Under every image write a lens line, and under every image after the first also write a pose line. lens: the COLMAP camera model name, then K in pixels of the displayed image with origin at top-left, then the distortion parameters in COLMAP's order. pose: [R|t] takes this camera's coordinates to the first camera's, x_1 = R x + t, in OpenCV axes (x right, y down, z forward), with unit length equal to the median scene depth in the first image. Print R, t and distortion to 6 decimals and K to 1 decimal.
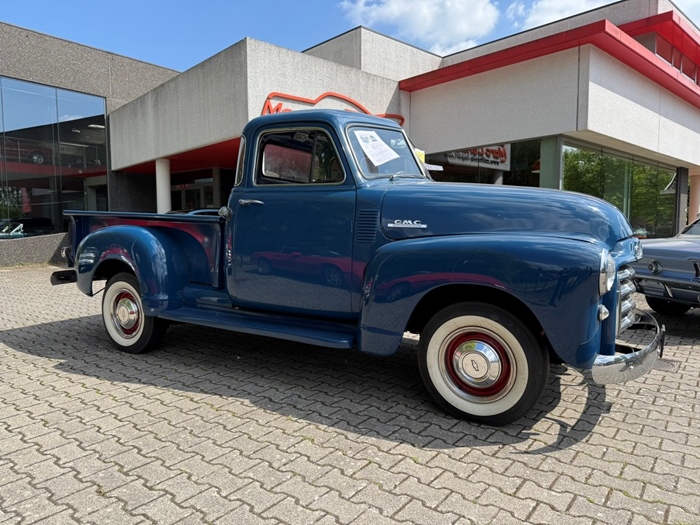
lens RADIAL K [[494.5, 0, 350.0], [0, 494.5, 262.5], [0, 0, 1]] dist [0.003340, -0.013428]
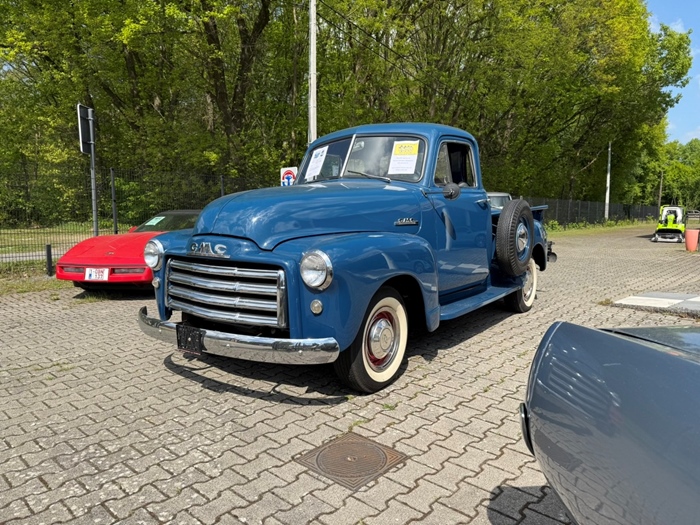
lens RADIAL K [[487.2, 0, 349.3], [0, 487.2, 269.1], [0, 0, 1]] dist [0.087484, -0.122320]
pose [[-0.076724, 0.113038, -0.990624, 1.660005], [-0.064367, 0.990918, 0.118057, -0.126797], [0.994973, 0.072821, -0.068751, 1.453965]]
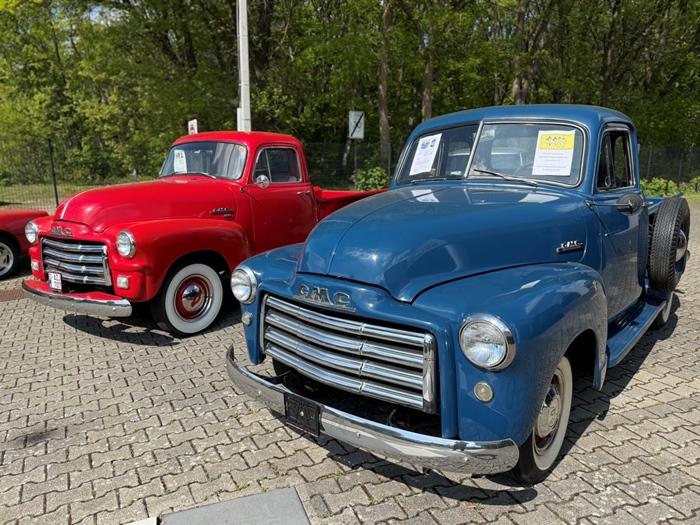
lens RADIAL K [[487.2, 0, 349.3], [0, 487.2, 269.1], [0, 0, 1]] dist [0.087484, -0.122320]
pose [[-0.148959, 0.199771, -0.968454, 1.385704], [-0.060374, 0.975716, 0.210556, -0.241469], [0.986999, 0.089834, -0.133281, 1.214635]]
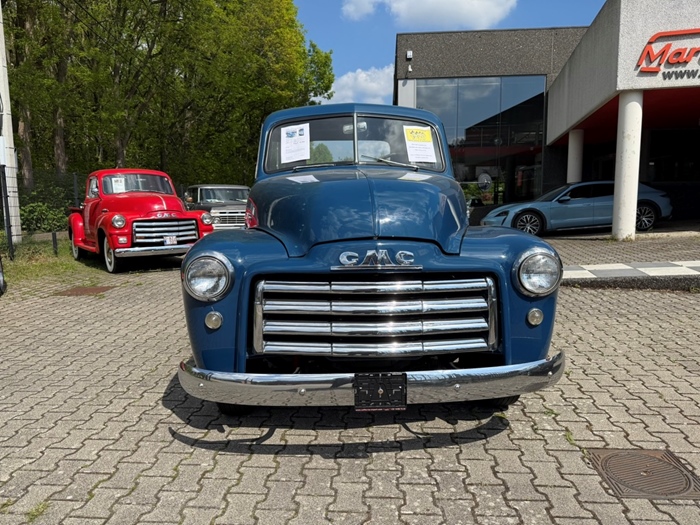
lens RADIAL K [[494.5, 0, 350.0], [0, 494.5, 262.5], [0, 0, 1]] dist [0.003340, -0.013428]
pose [[0.553632, 0.092629, -0.827594, 1.220076], [-0.043286, 0.995652, 0.082482, -0.079177], [0.831635, -0.009842, 0.555235, 0.617086]]
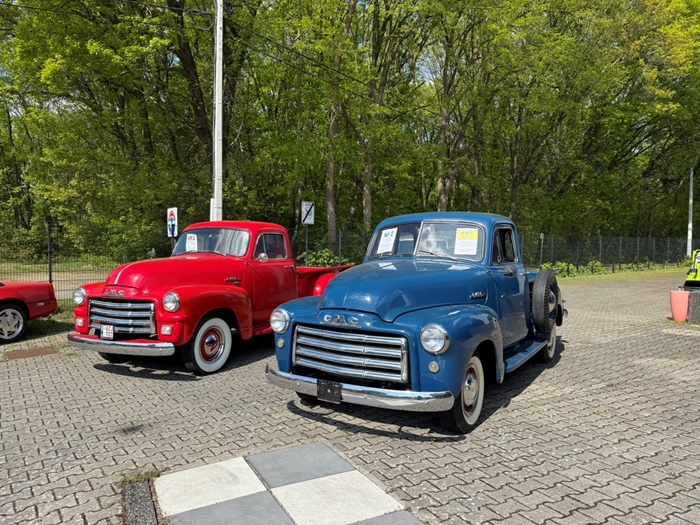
lens RADIAL K [[487.2, 0, 349.3], [0, 487.2, 269.1], [0, 0, 1]] dist [0.087484, -0.122320]
pose [[-0.019984, 0.037340, -0.999103, 2.009176], [-0.073006, 0.996580, 0.038706, -0.226836], [0.997131, 0.073714, -0.017189, 1.104452]]
